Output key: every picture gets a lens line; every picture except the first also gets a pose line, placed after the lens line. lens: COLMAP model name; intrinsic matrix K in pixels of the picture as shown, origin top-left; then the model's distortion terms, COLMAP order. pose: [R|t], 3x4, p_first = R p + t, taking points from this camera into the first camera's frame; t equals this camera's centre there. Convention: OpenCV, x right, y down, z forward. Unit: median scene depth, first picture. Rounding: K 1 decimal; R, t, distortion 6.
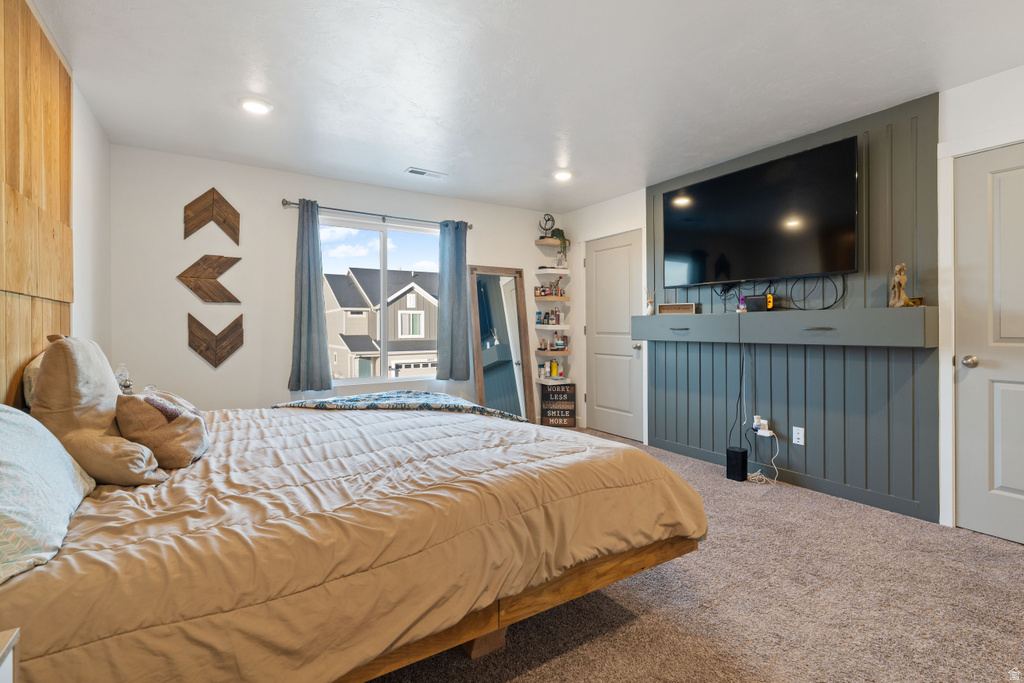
lens RADIAL K [[468.5, 0, 513.4], [0, 468.5, 327.8], [0, 0, 1]] dist [-0.001762, 0.000740]
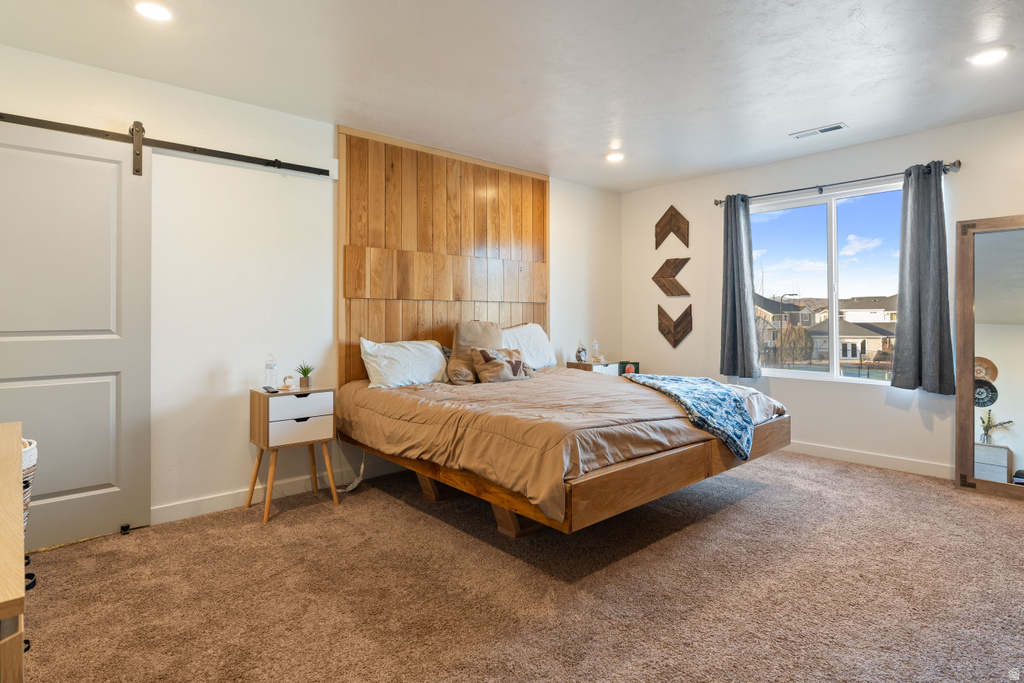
lens RADIAL K [[545.5, 0, 496.7], [0, 545.5, 308.1], [0, 0, 1]] dist [-0.000892, -0.000344]
pose [[0.152016, -0.010403, -0.988323, 0.738443], [0.000852, 0.999946, -0.010394, -0.006899], [0.988378, 0.000738, 0.152017, 0.307171]]
